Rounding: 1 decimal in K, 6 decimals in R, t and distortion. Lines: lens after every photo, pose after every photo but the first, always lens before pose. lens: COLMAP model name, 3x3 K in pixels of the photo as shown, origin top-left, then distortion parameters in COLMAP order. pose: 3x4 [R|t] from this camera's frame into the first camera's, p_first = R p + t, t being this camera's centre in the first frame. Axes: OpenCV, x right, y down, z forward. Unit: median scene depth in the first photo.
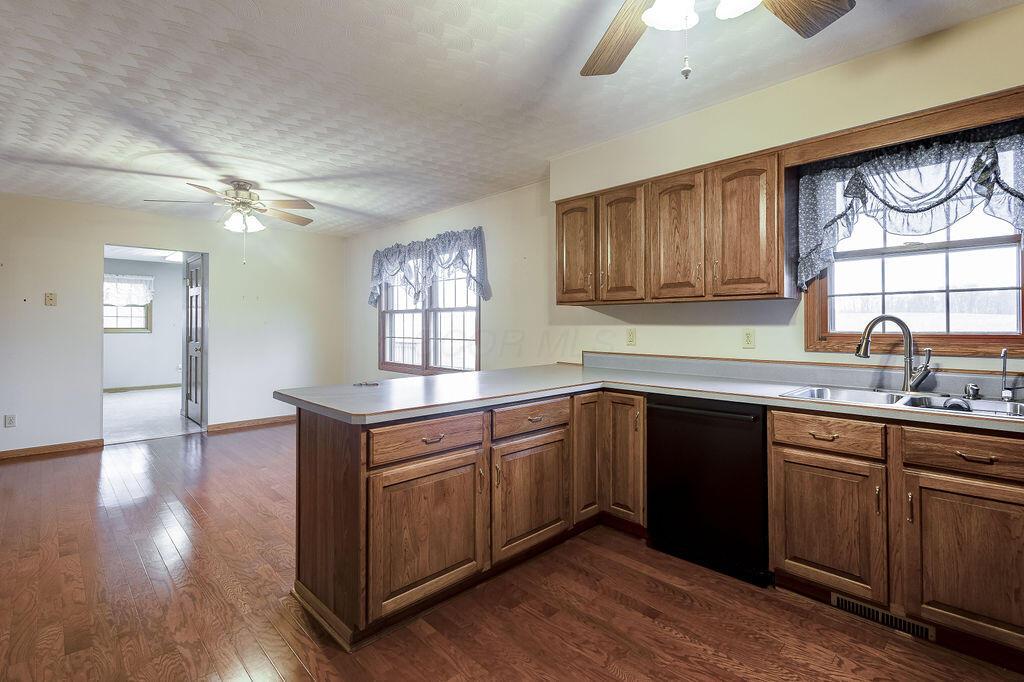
lens RADIAL K [[475.9, 0, 514.7], [0, 475.9, 324.8], [0, 0, 1]] dist [0.013652, -0.000038]
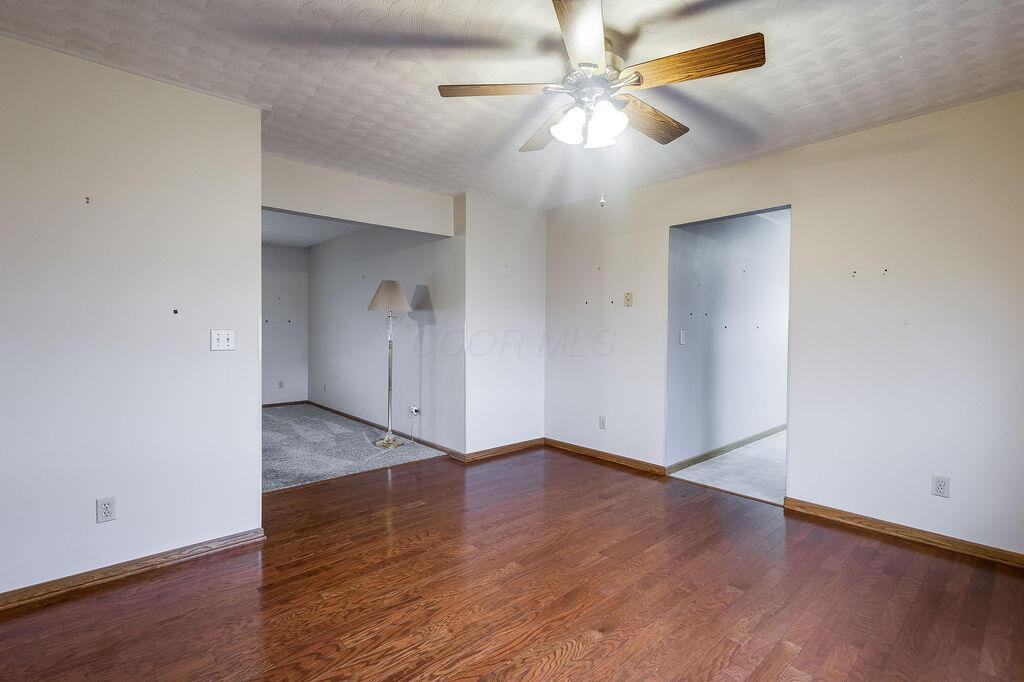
lens RADIAL K [[462.2, 0, 510.0], [0, 462.2, 332.2], [0, 0, 1]] dist [-0.001202, -0.000087]
pose [[-0.021508, 0.010761, -0.999711, -0.068591], [-0.003760, 0.999934, 0.010844, 0.001424], [0.999762, 0.003992, -0.021466, 0.753277]]
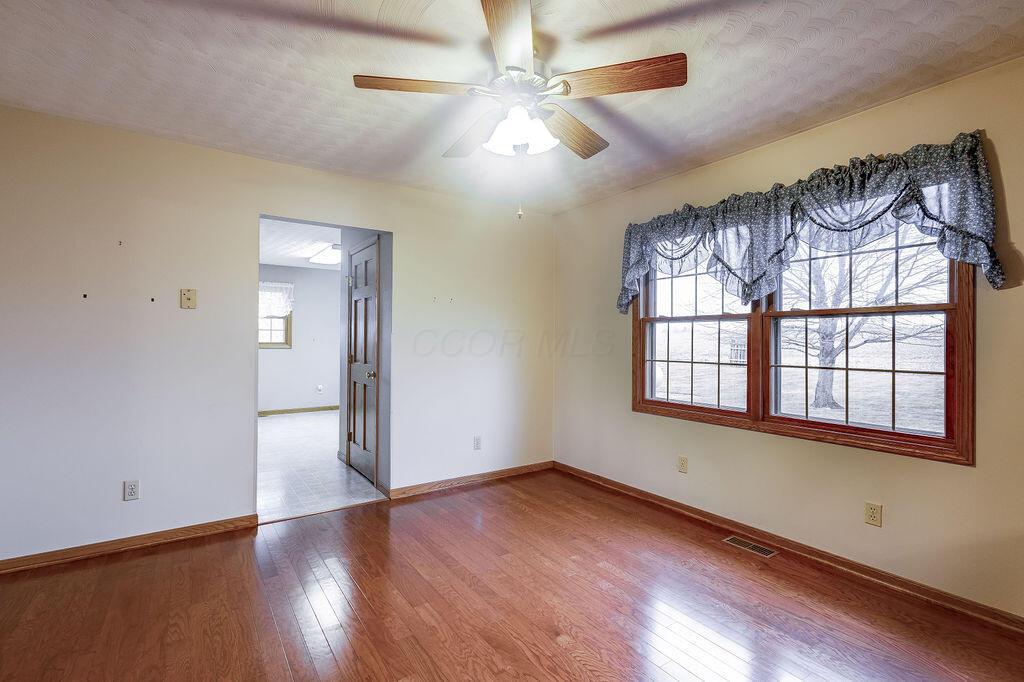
lens RADIAL K [[466.8, 0, 512.0], [0, 466.8, 341.0], [0, 0, 1]] dist [0.016490, 0.000096]
pose [[0.985545, 0.004851, -0.169343, -0.408144], [-0.004771, 0.999988, 0.000879, 0.000925], [0.169345, -0.000058, 0.985557, 0.431268]]
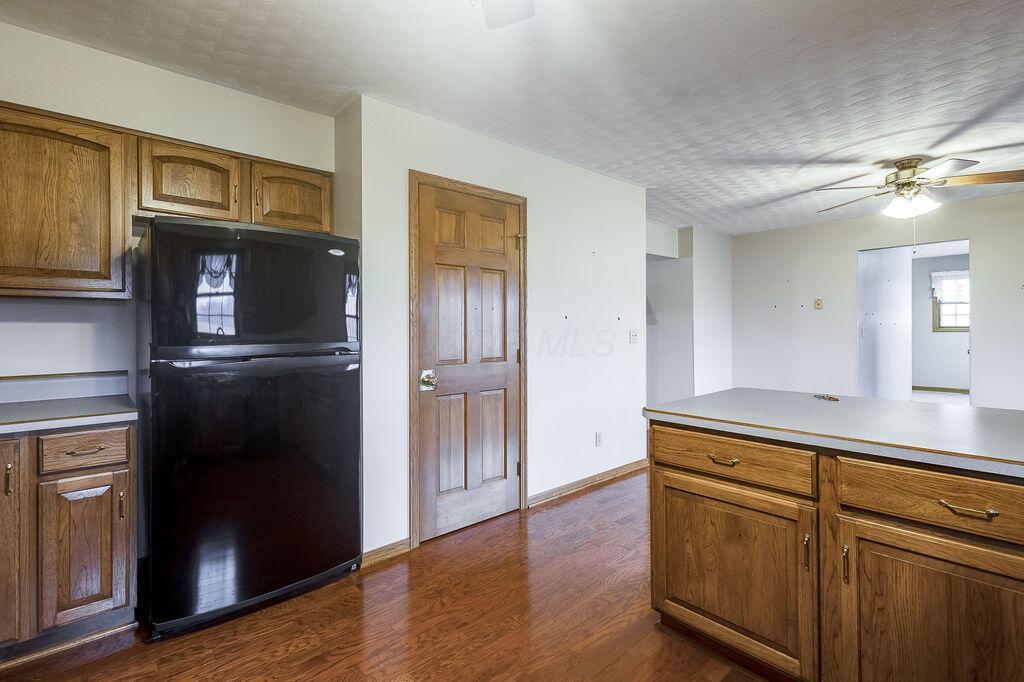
lens RADIAL K [[483.1, 0, 514.0], [0, 483.1, 327.7], [0, 0, 1]] dist [0.001360, -0.000005]
pose [[-0.050966, -0.002089, -0.998698, 0.278257], [0.009992, 0.999947, -0.002601, 0.001098], [0.998650, -0.010111, -0.050942, 0.266652]]
